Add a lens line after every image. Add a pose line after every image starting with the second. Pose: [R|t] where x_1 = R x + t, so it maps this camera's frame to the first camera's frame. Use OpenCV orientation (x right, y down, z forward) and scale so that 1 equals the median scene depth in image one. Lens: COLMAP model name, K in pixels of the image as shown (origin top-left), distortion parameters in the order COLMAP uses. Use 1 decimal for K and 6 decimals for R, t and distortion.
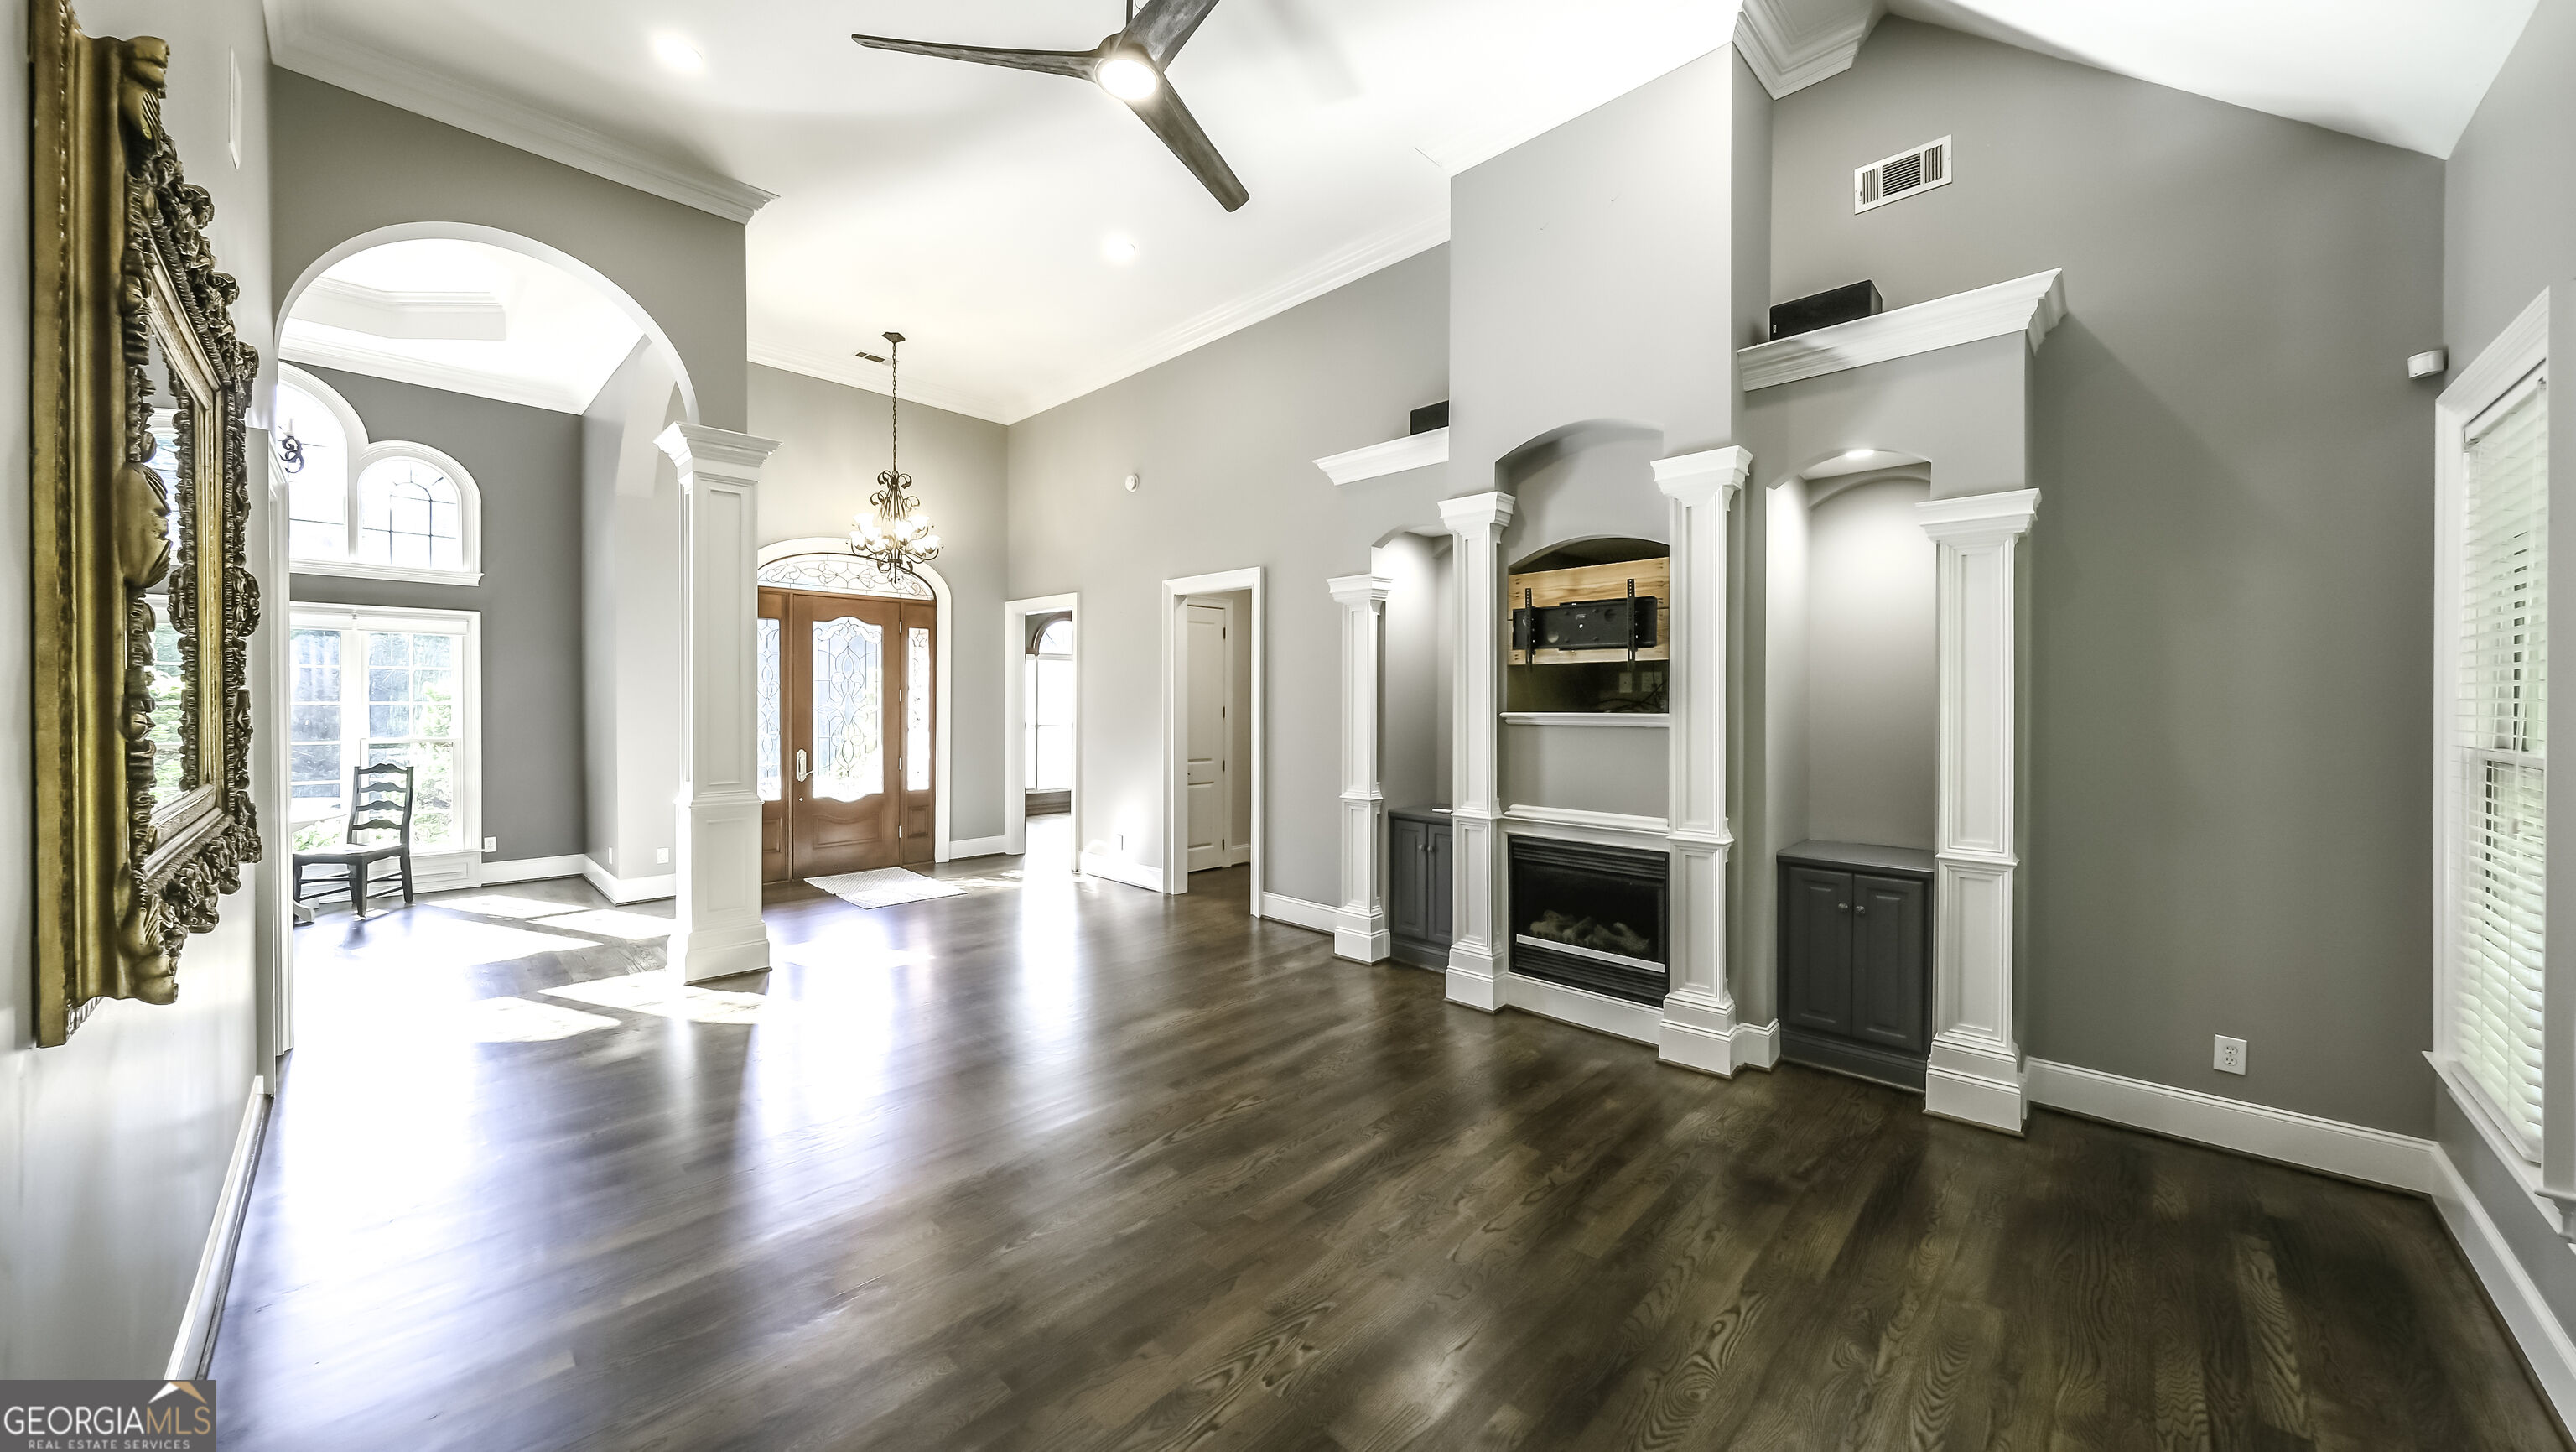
lens RADIAL K [[894.5, 0, 1288.3], [0, 894.5, 716.7], [0, 0, 1]] dist [-0.001468, -0.000019]
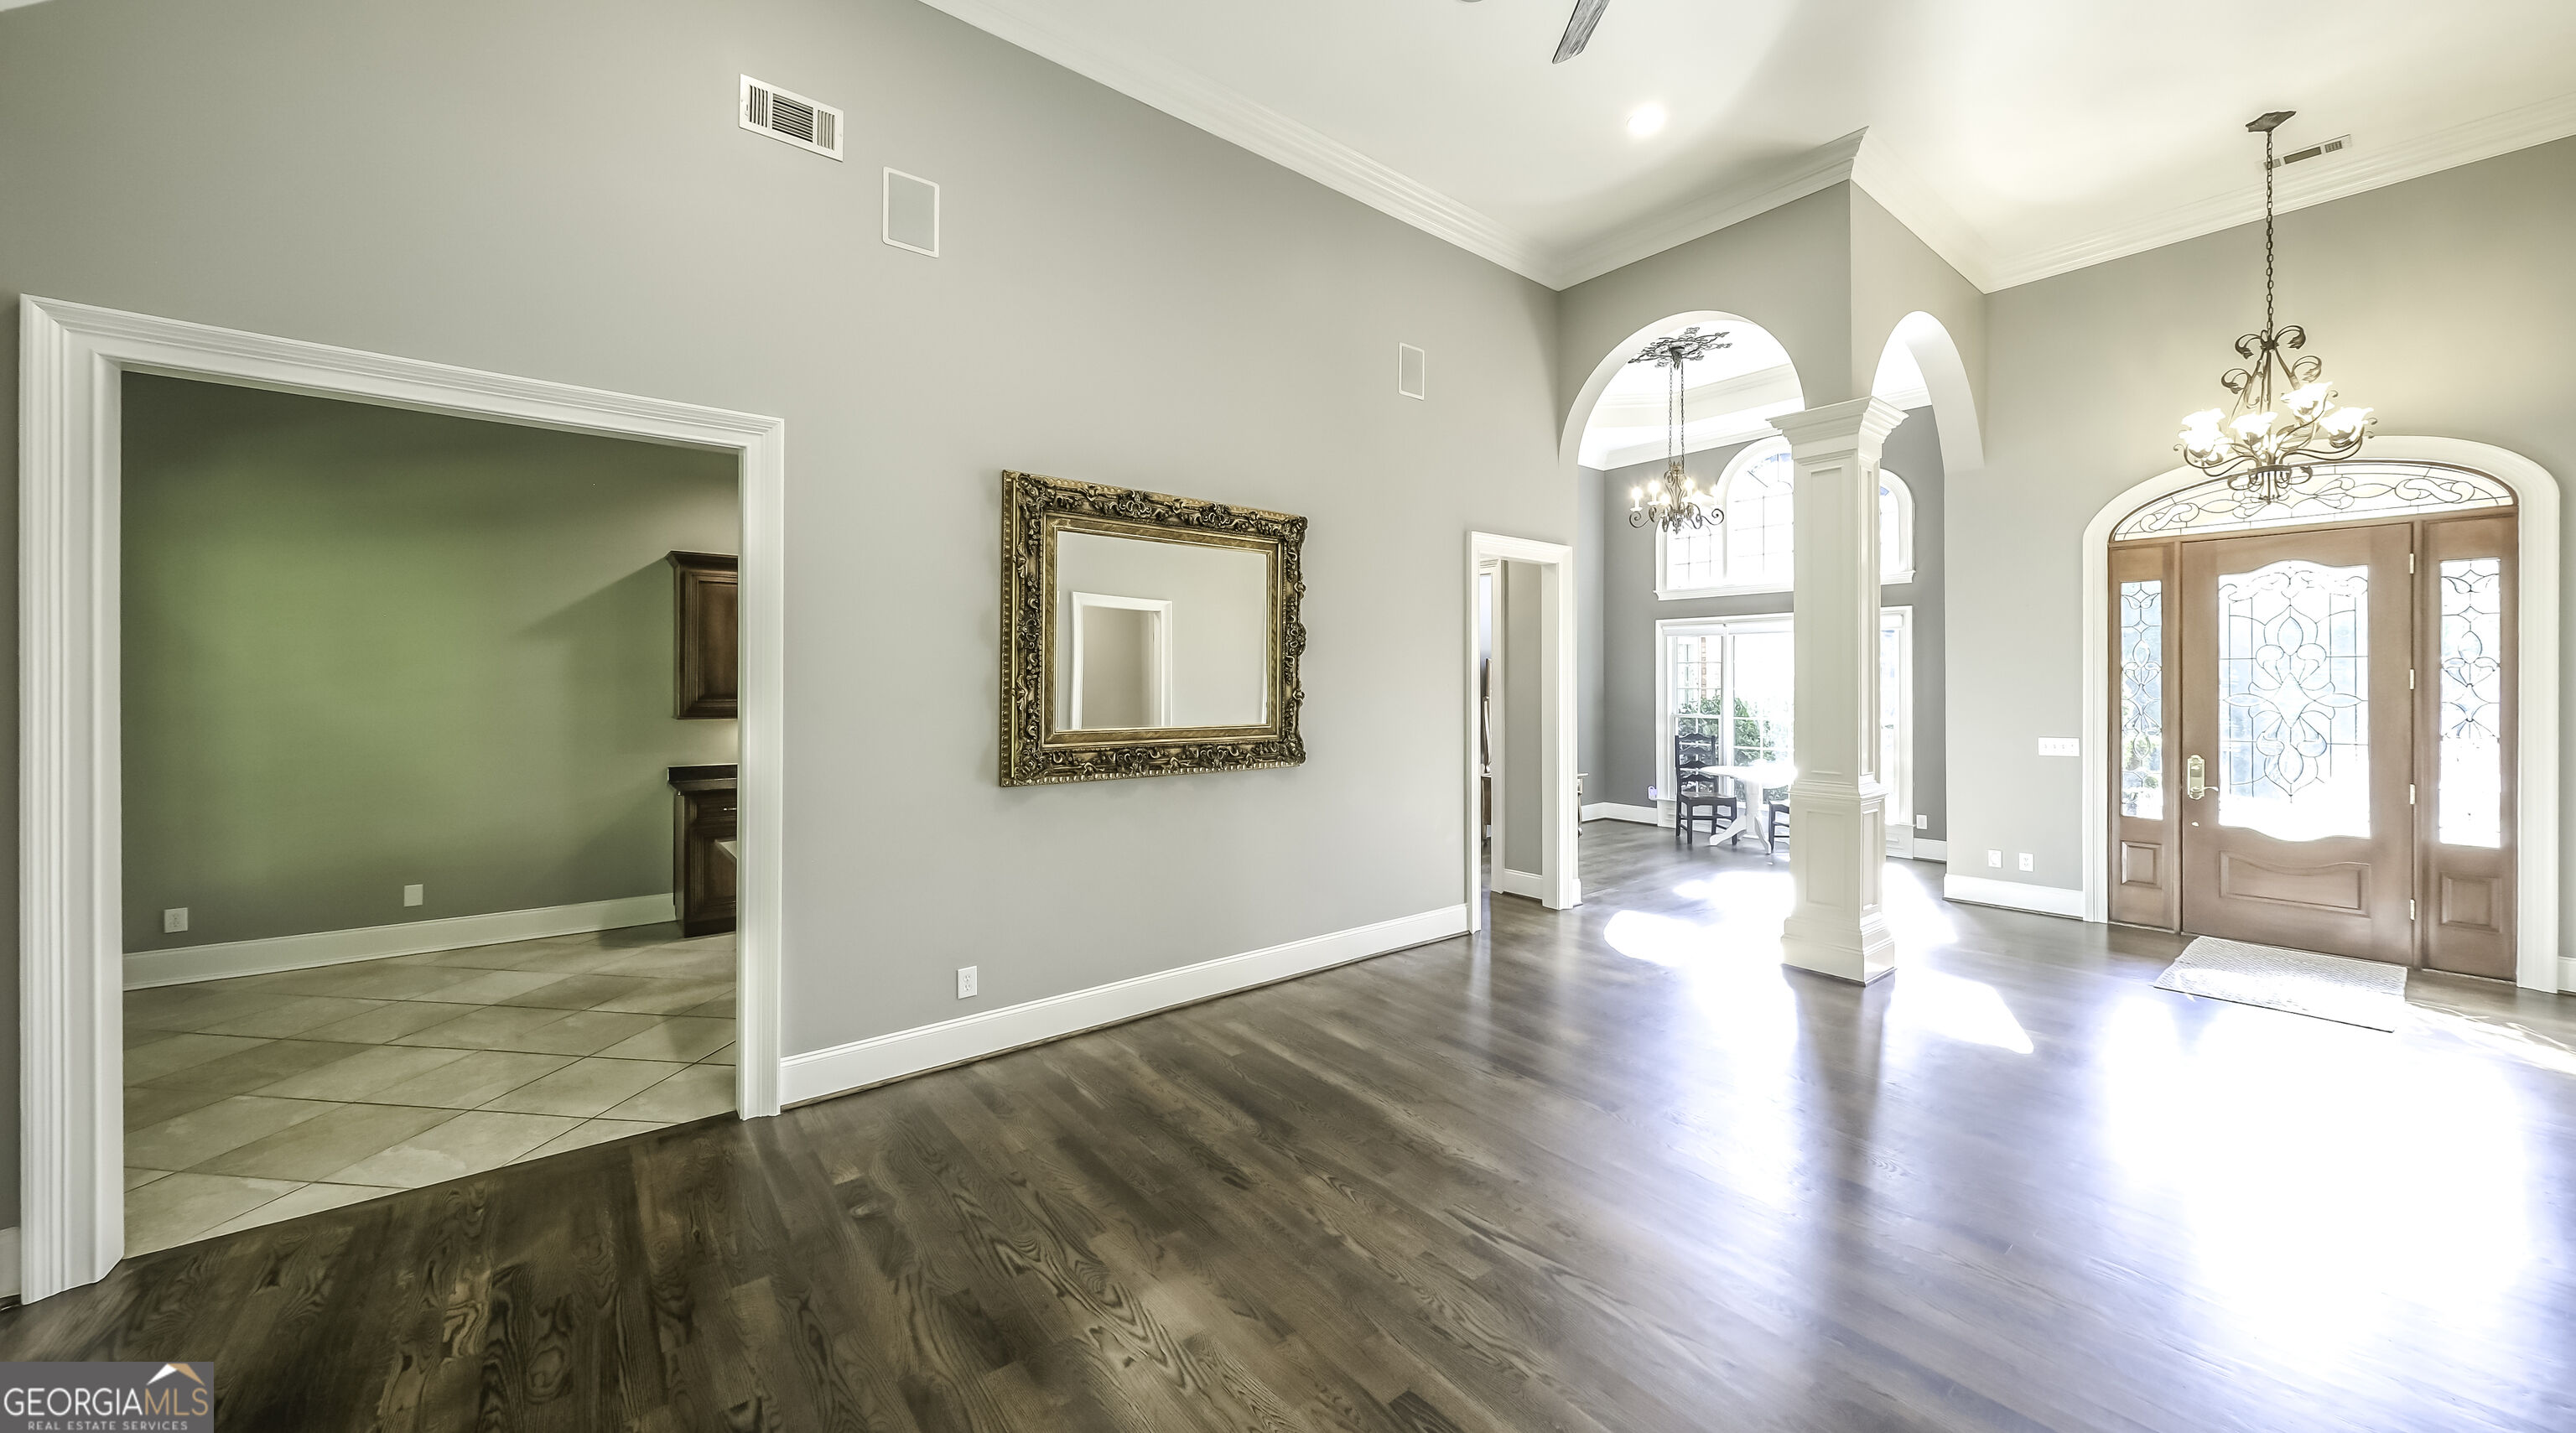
lens RADIAL K [[911.2, 0, 1288.2], [0, 911.2, 689.7], [0, 0, 1]] dist [-0.001868, -0.000181]
pose [[-0.120695, 0.001824, -0.992688, 0.275585], [-0.020459, 0.999781, 0.004324, -0.004410], [0.992479, 0.020831, -0.120631, 0.365403]]
